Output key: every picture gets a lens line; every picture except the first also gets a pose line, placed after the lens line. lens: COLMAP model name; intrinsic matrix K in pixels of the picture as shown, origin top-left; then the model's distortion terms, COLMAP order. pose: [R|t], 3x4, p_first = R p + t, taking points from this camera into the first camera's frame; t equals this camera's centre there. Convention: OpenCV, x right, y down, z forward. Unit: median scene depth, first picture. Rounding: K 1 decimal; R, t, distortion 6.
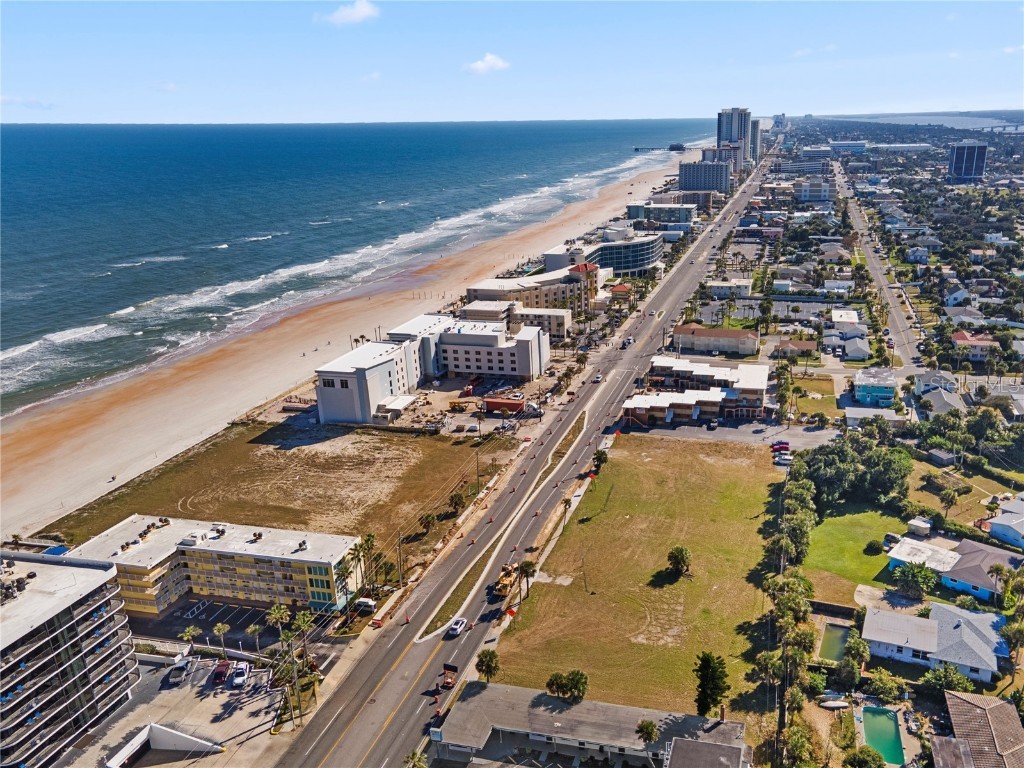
lens RADIAL K [[819.8, 0, 610.9], [0, 819.8, 385.7], [0, 0, 1]] dist [0.036128, 0.001203]
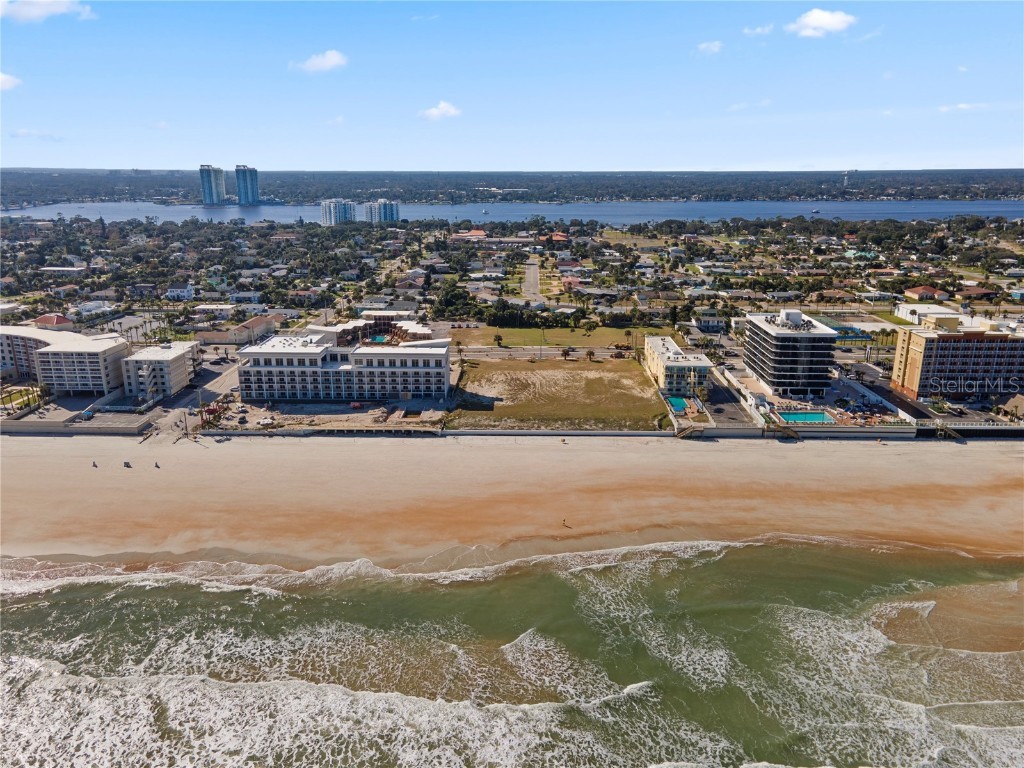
lens RADIAL K [[754.6, 0, 508.3], [0, 754.6, 383.5], [0, 0, 1]] dist [0.033139, -0.000588]
pose [[-0.195522, -0.252862, 0.947540, -1.417915], [0.307609, 0.901616, 0.304081, -0.283099], [-0.931208, 0.350926, -0.098503, 1.025079]]
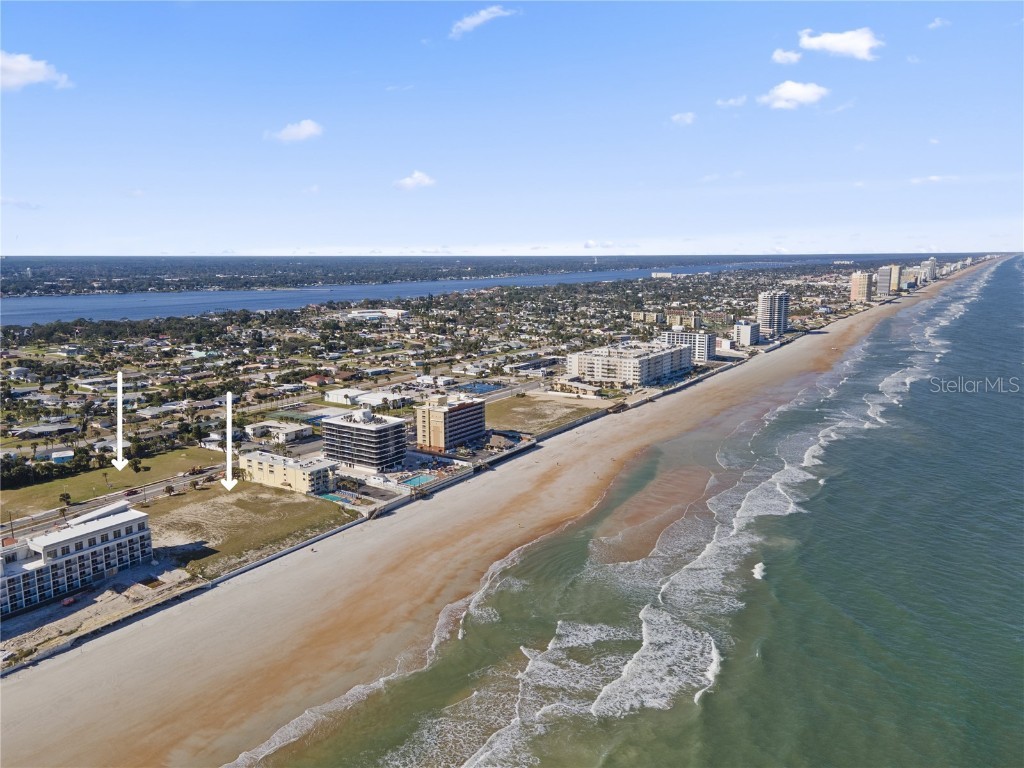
lens RADIAL K [[752.7, 0, 512.0], [0, 752.7, 384.0], [0, 0, 1]] dist [-0.006323, 0.082608]
pose [[-0.934032, -0.043597, 0.354520, -1.212004], [0.127671, 0.886208, 0.445348, -0.596444], [-0.333594, 0.461231, -0.822181, 1.614482]]
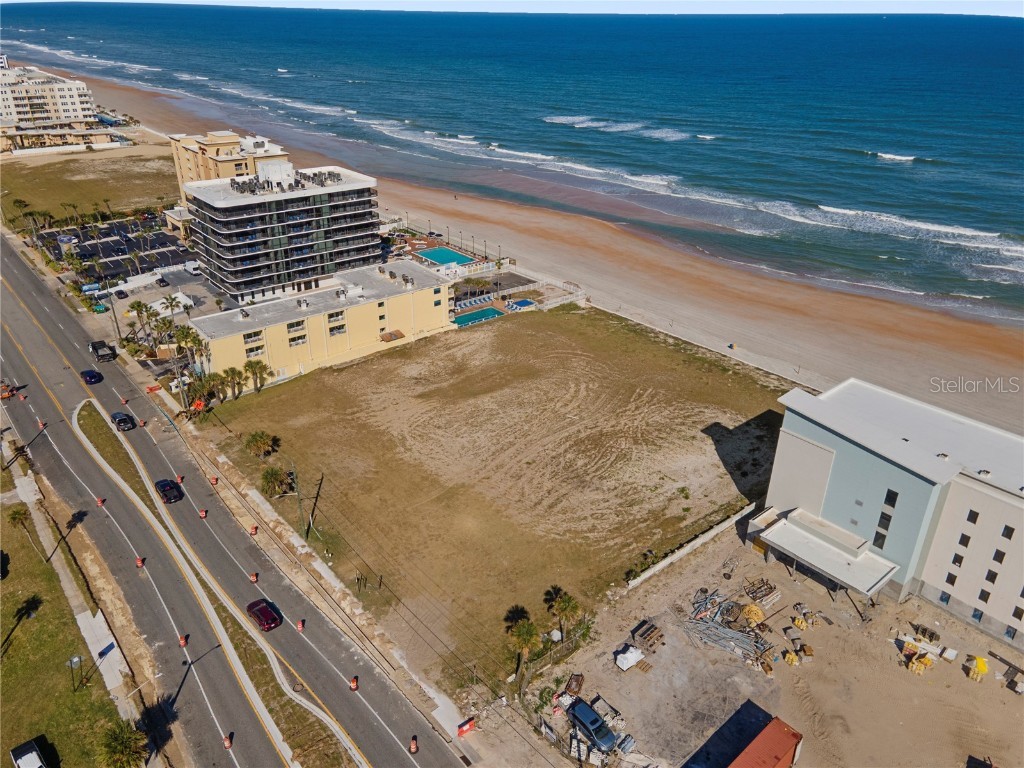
lens RADIAL K [[744.4, 0, 508.8], [0, 744.4, 382.9], [0, 0, 1]] dist [0.030257, 0.021246]
pose [[-0.610144, 0.361498, -0.705013, 0.049047], [-0.249632, 0.756805, 0.604095, -0.216834], [0.751936, 0.544579, -0.371519, 1.001255]]
